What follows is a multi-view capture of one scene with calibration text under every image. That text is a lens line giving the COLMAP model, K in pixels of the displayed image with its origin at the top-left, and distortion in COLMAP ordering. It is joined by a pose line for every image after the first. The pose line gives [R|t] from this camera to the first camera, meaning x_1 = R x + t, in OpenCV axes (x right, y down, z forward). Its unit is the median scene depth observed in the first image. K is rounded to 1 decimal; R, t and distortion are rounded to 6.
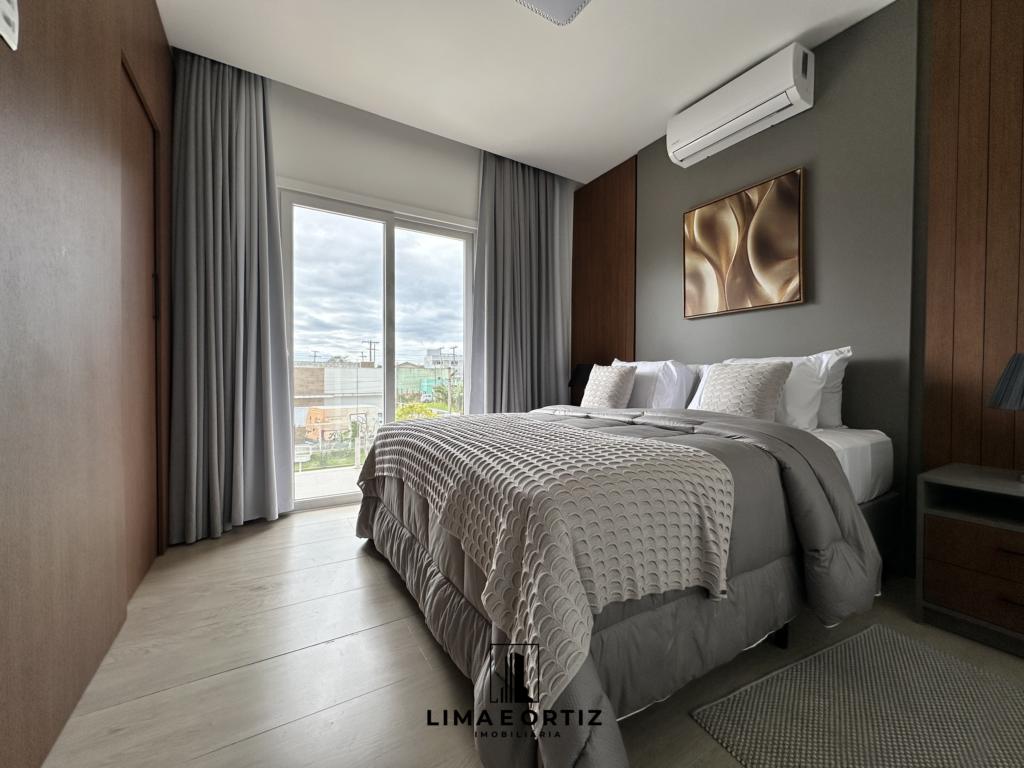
lens RADIAL K [[407.7, 0, 513.1], [0, 407.7, 383.1], [0, 0, 1]] dist [-0.005435, 0.000997]
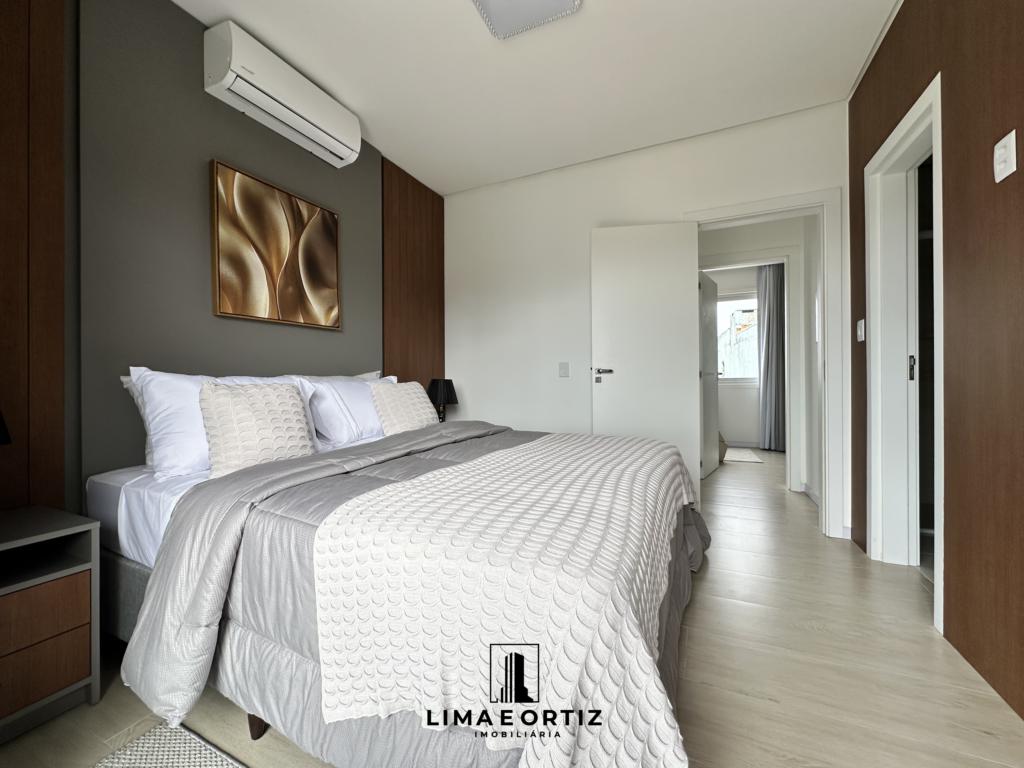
lens RADIAL K [[407.7, 0, 513.1], [0, 407.7, 383.1], [0, 0, 1]] dist [-0.005435, 0.000997]
pose [[-0.553083, -0.007603, 0.833091, -0.477521], [0.017279, 0.999639, 0.020594, -0.053479], [-0.832947, 0.025785, -0.552752, 1.079088]]
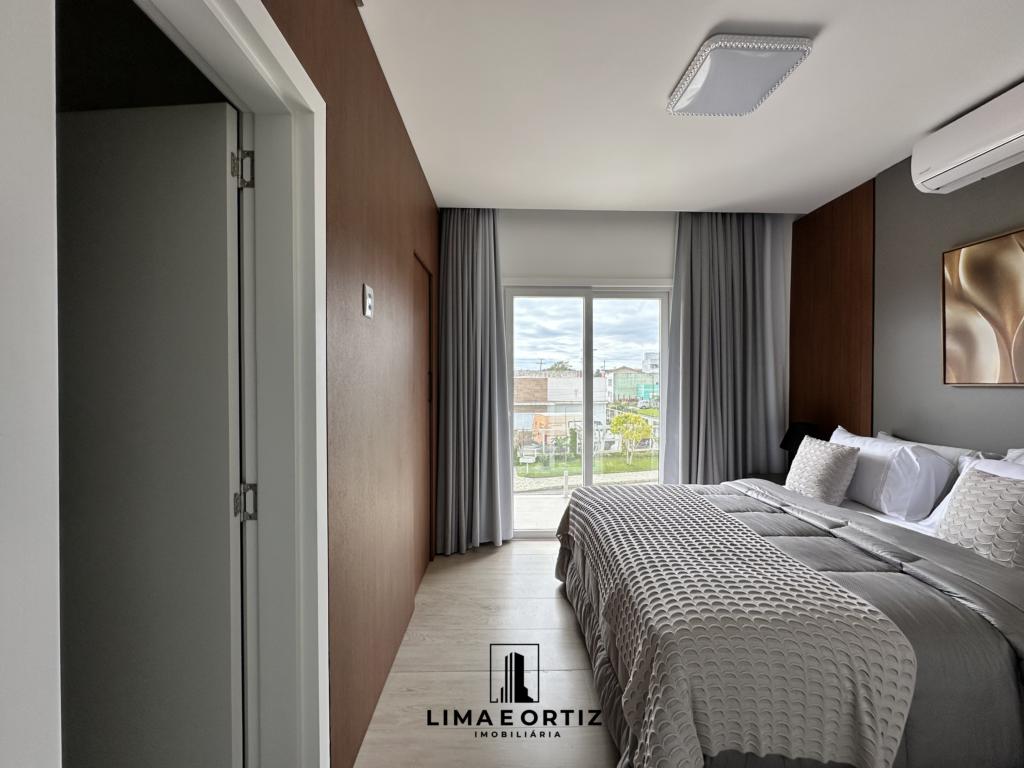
lens RADIAL K [[407.7, 0, 513.1], [0, 407.7, 383.1], [0, 0, 1]] dist [-0.005435, 0.000997]
pose [[0.866775, 0.001520, -0.498697, 0.098072], [-0.005092, 0.999970, -0.005802, -0.171355], [0.498673, 0.007568, 0.866757, -0.108504]]
